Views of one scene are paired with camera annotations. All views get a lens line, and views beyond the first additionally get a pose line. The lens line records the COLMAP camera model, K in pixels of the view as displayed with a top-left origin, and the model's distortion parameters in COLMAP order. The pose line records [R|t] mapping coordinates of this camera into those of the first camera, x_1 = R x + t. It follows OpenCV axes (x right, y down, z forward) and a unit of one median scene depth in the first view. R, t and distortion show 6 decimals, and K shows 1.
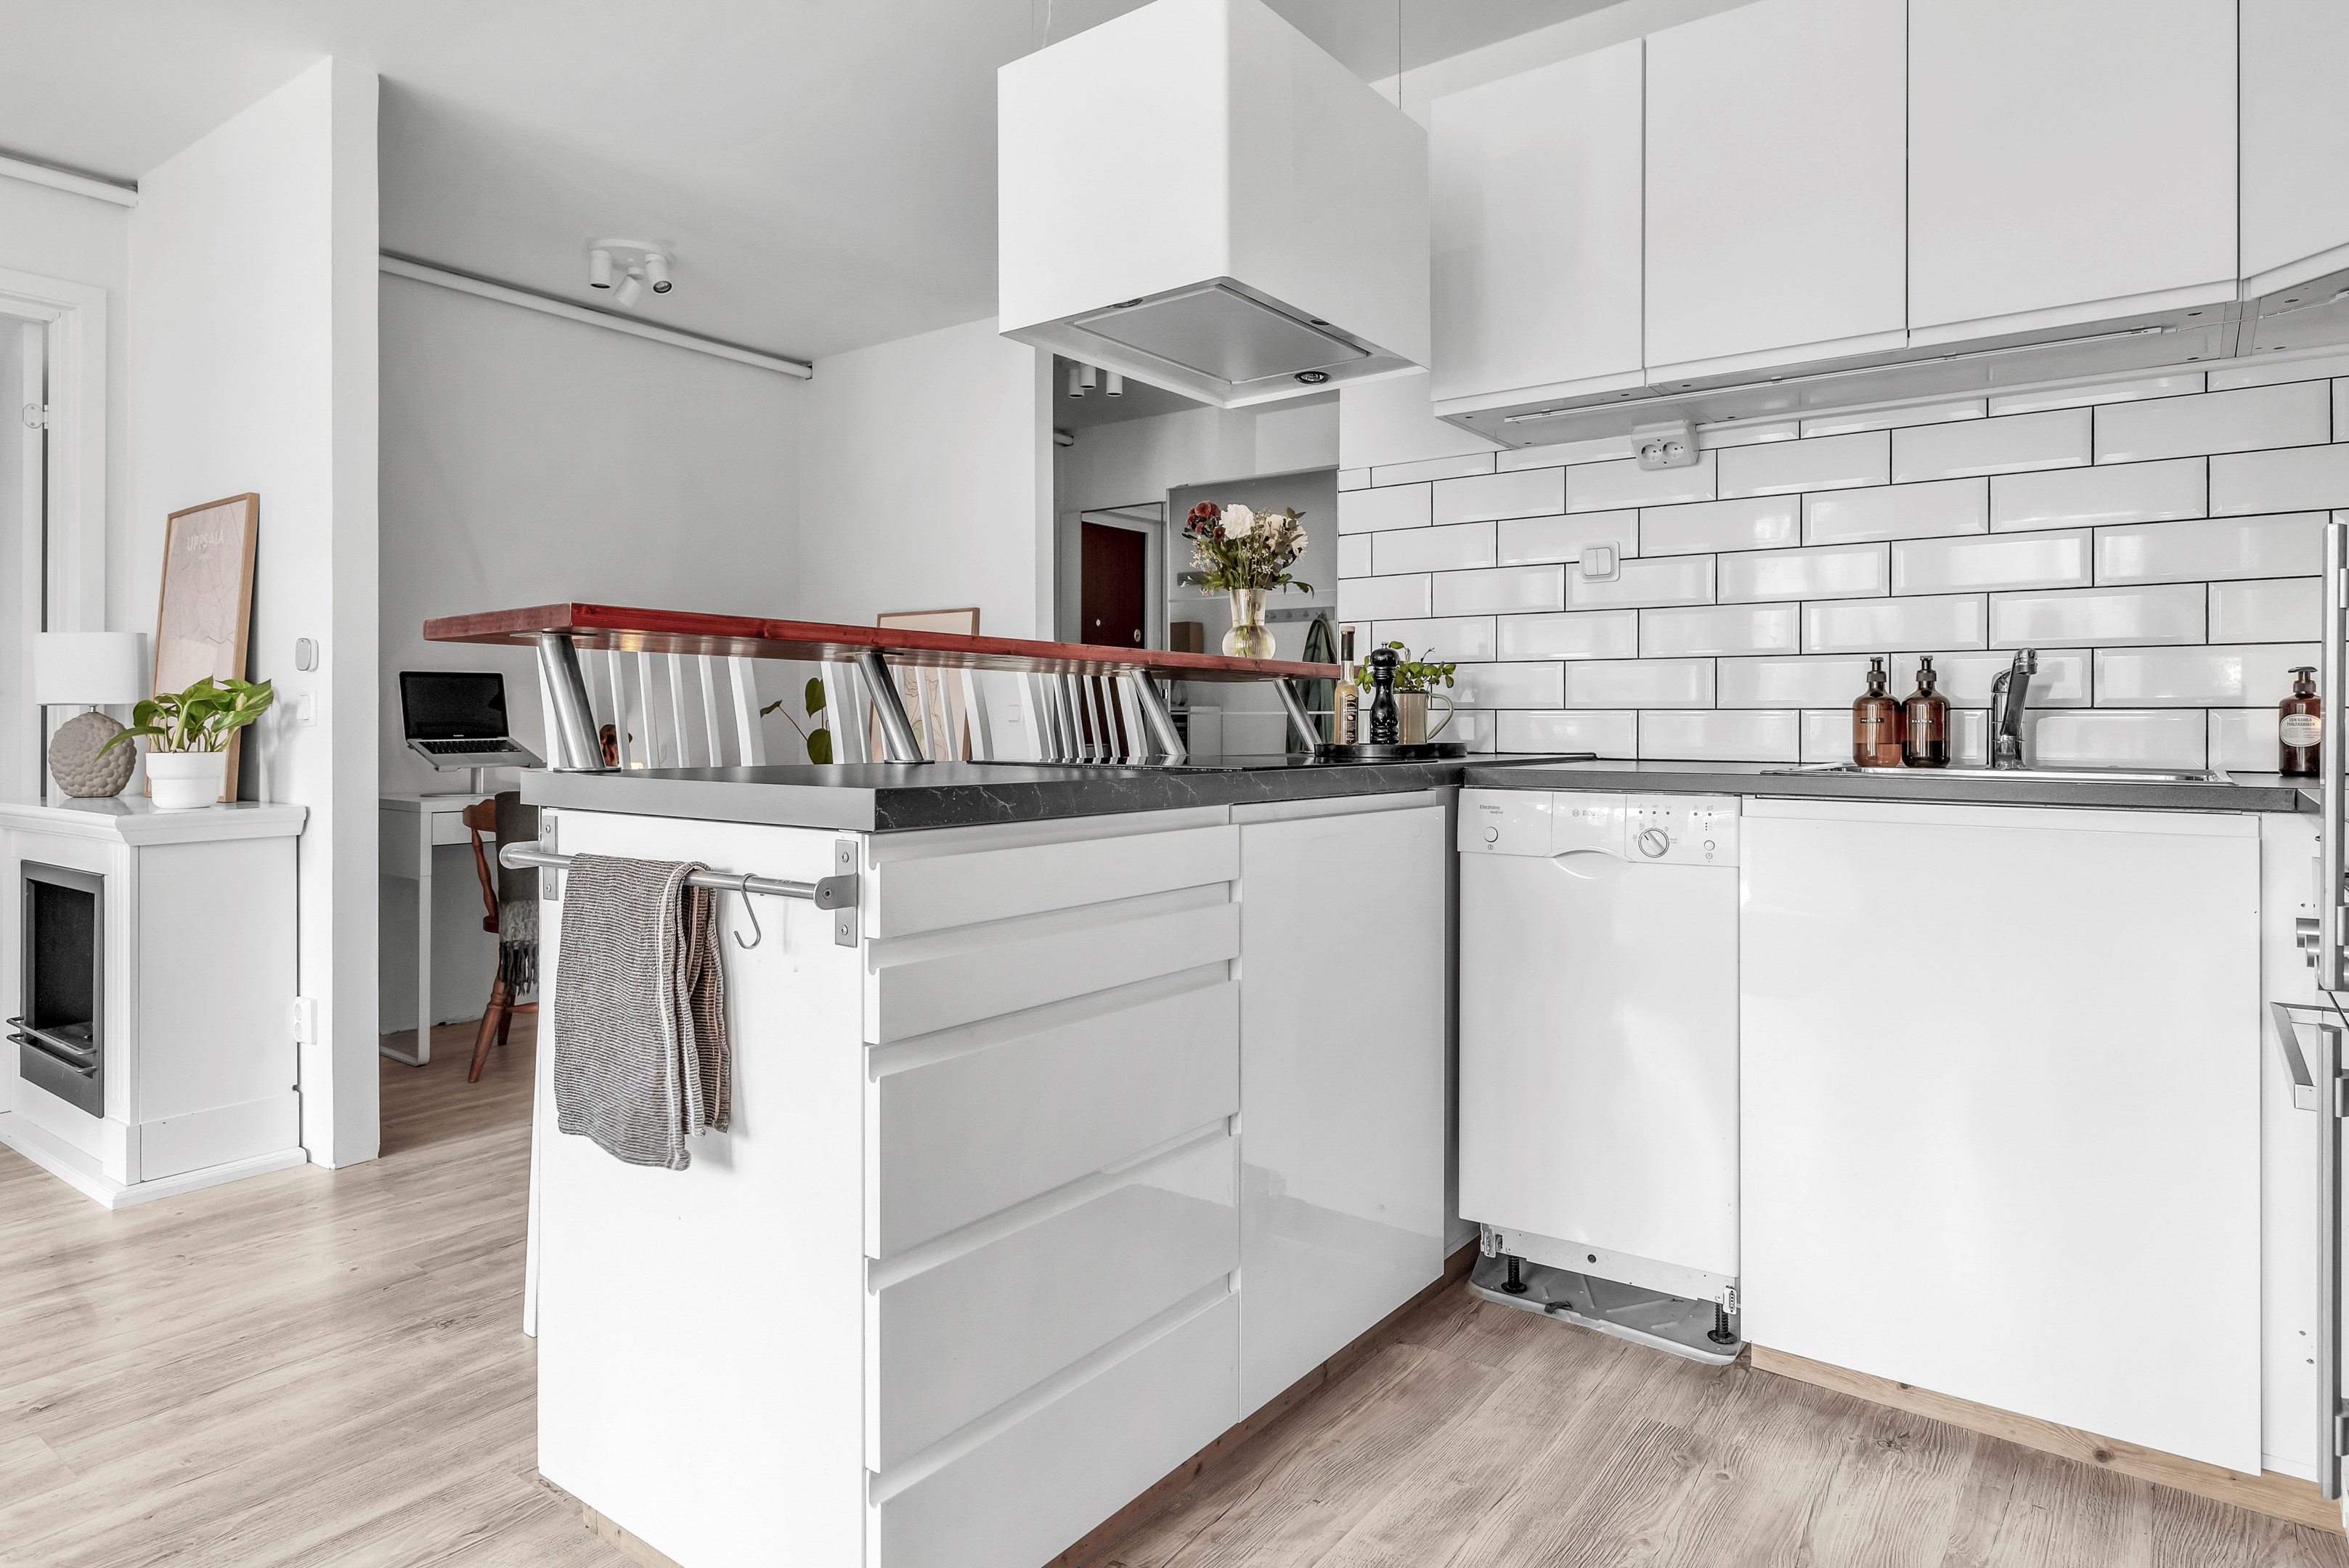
lens RADIAL K [[1340.7, 0, 1177.8], [0, 1340.7, 734.1], [0, 0, 1]] dist [0.003371, 0.000926]
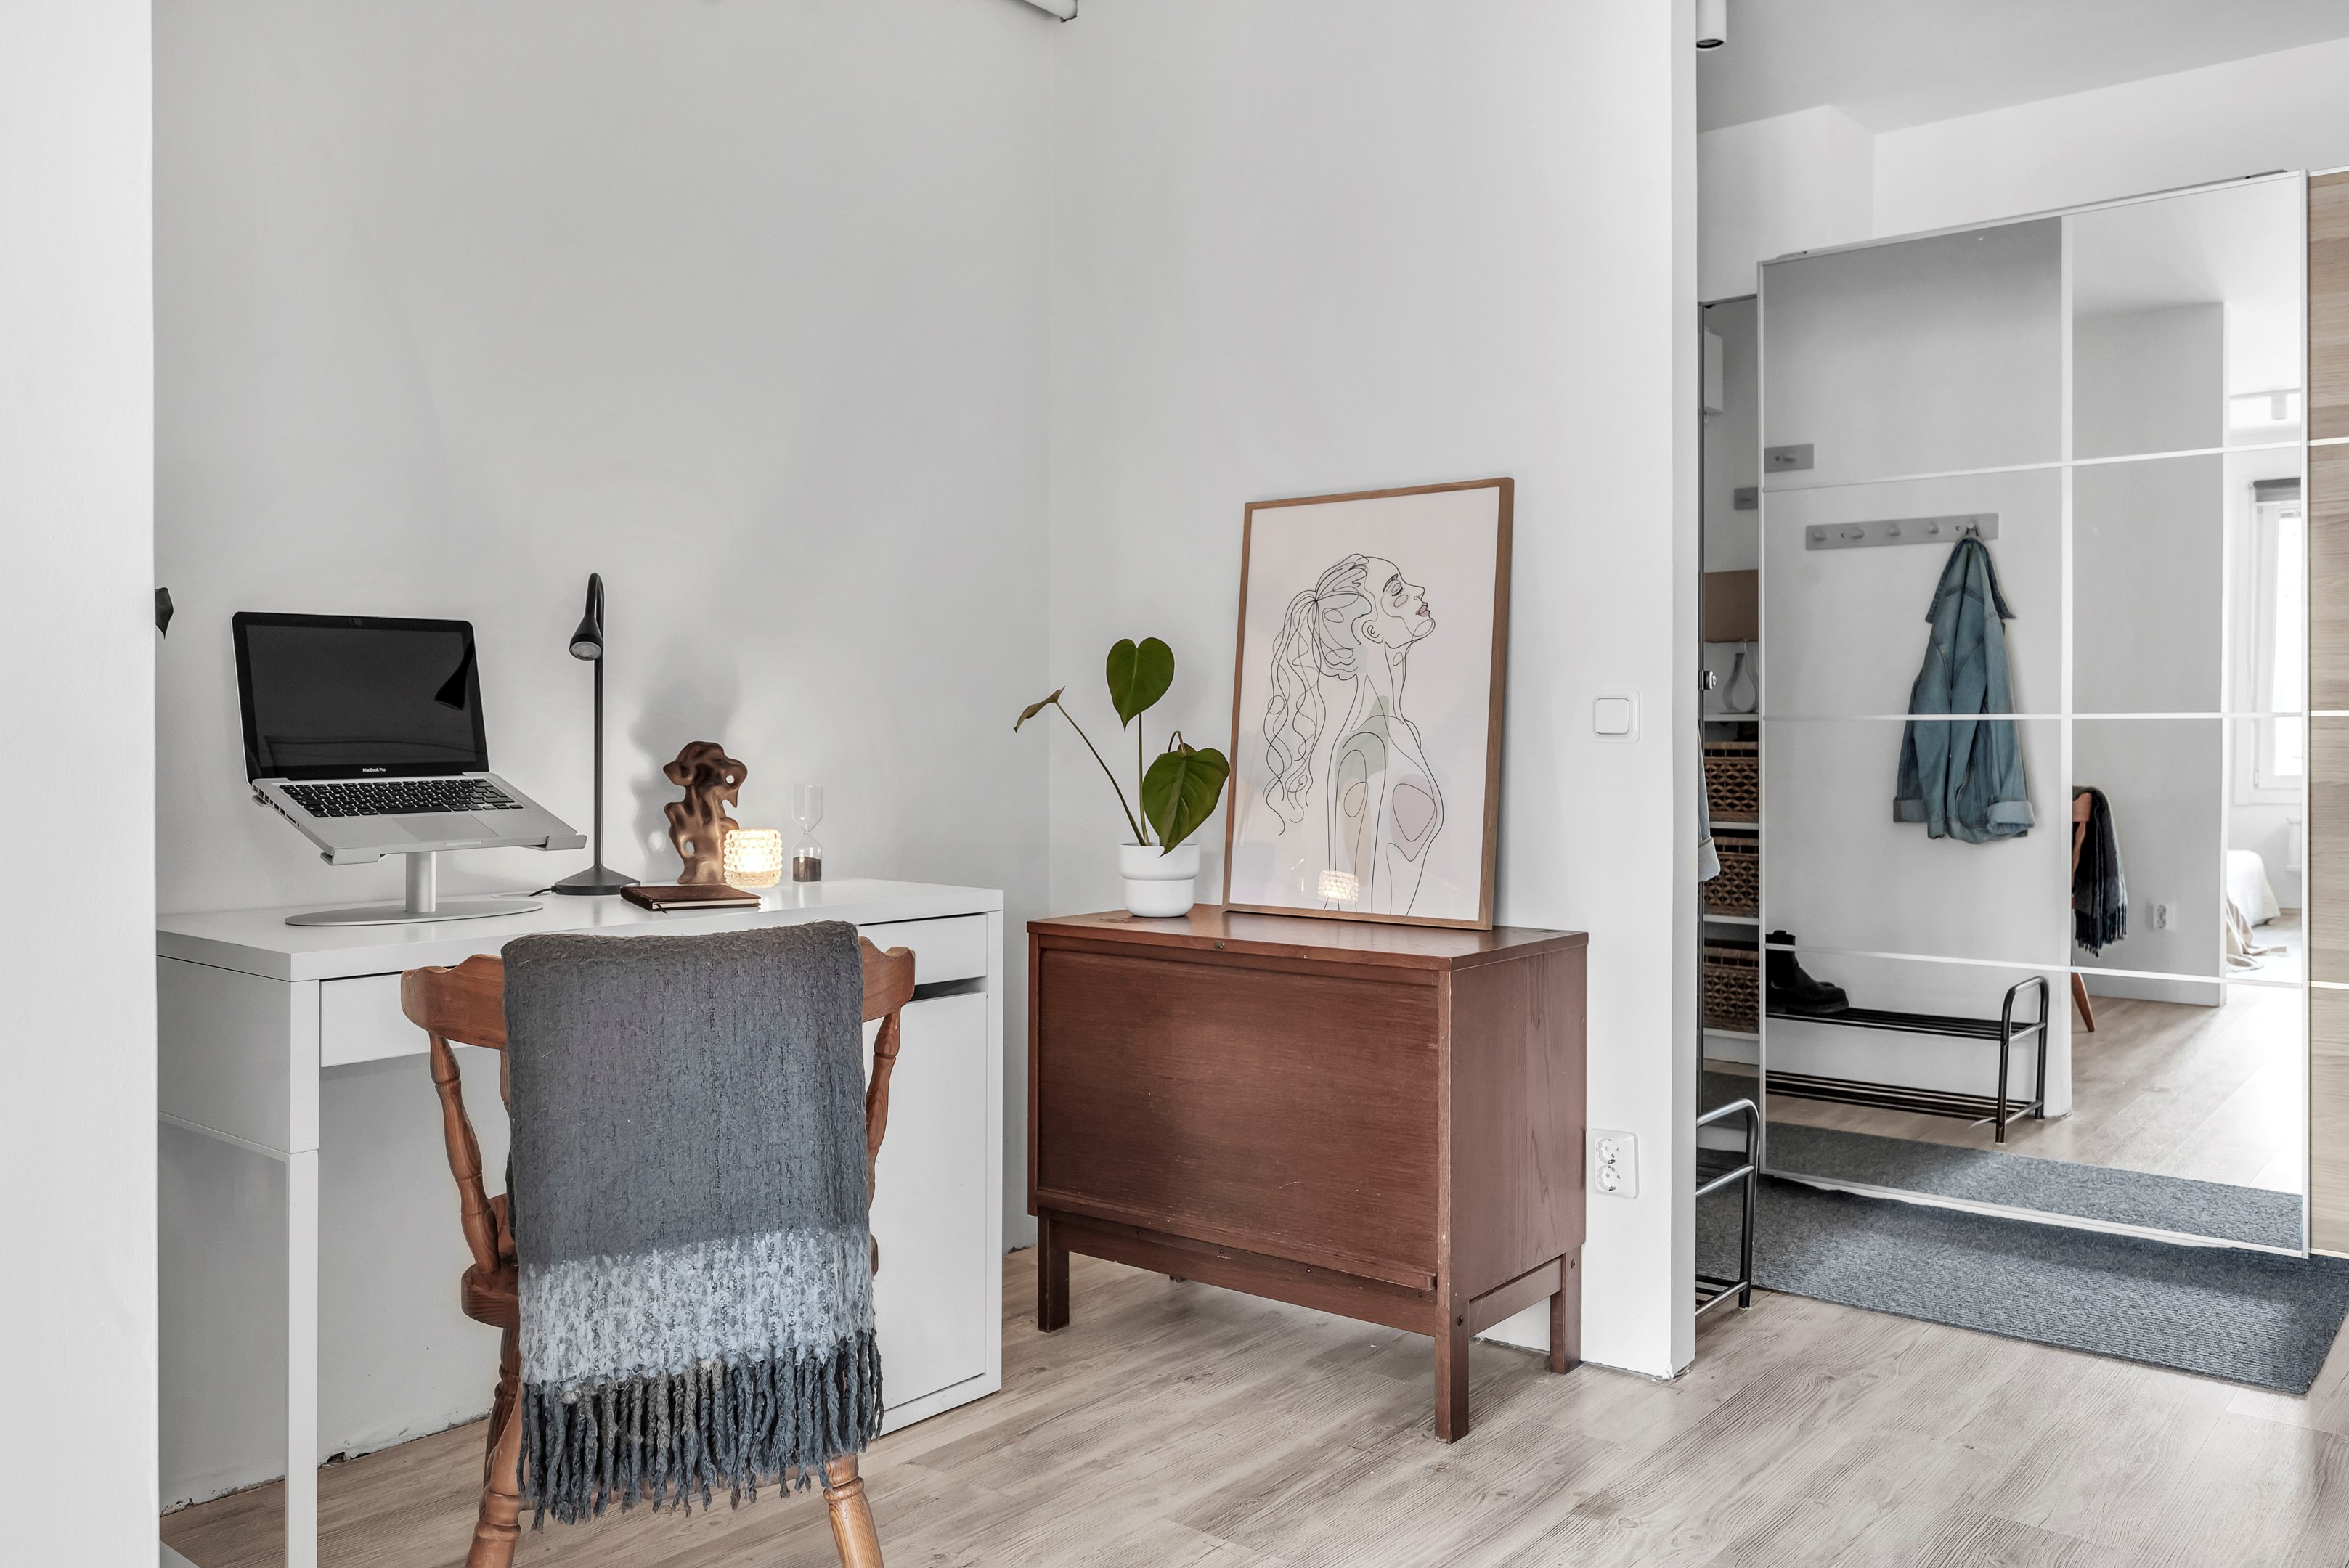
lens RADIAL K [[1855.8, 0, 1230.9], [0, 1855.8, 783.2], [0, 0, 1]] dist [0.000474, 0.003615]
pose [[0.999353, -0.001615, -0.035941, -0.259375], [0.002146, 0.999889, 0.014749, -0.002960], [0.035913, -0.014816, 0.999245, 0.451923]]
